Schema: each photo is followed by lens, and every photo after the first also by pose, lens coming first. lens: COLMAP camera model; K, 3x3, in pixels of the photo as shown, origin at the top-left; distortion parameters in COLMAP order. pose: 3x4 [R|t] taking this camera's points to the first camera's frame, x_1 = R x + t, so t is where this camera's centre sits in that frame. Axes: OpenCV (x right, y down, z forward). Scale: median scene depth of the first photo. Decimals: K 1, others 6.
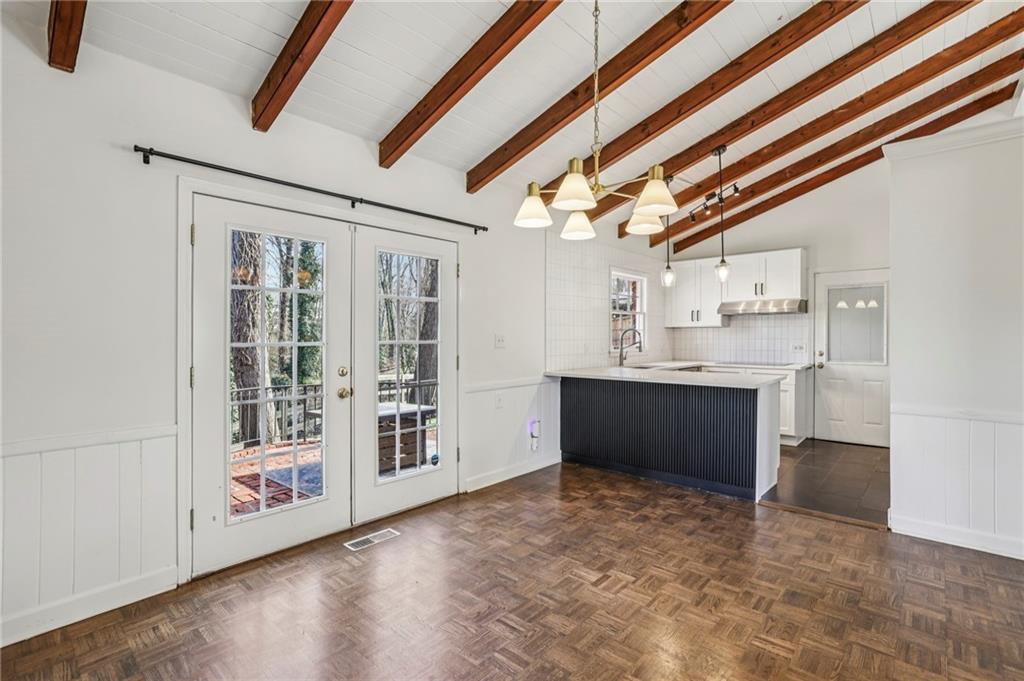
lens RADIAL K [[467.8, 0, 510.7], [0, 467.8, 333.8], [0, 0, 1]] dist [-0.000800, -0.000019]
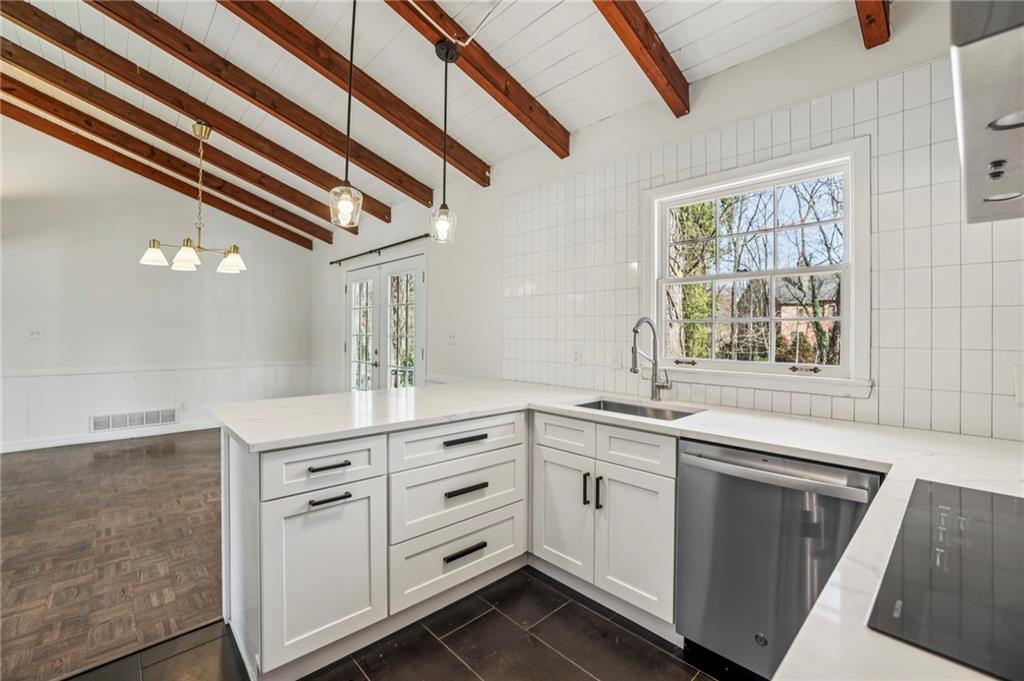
lens RADIAL K [[441.4, 0, 510.9], [0, 441.4, 337.1], [0, 0, 1]] dist [-0.004143, 0.000388]
pose [[-0.094303, 0.006578, -0.995522, 1.494480], [-0.009483, 0.999927, 0.007506, 0.011751], [0.995498, 0.010149, -0.094234, 2.028272]]
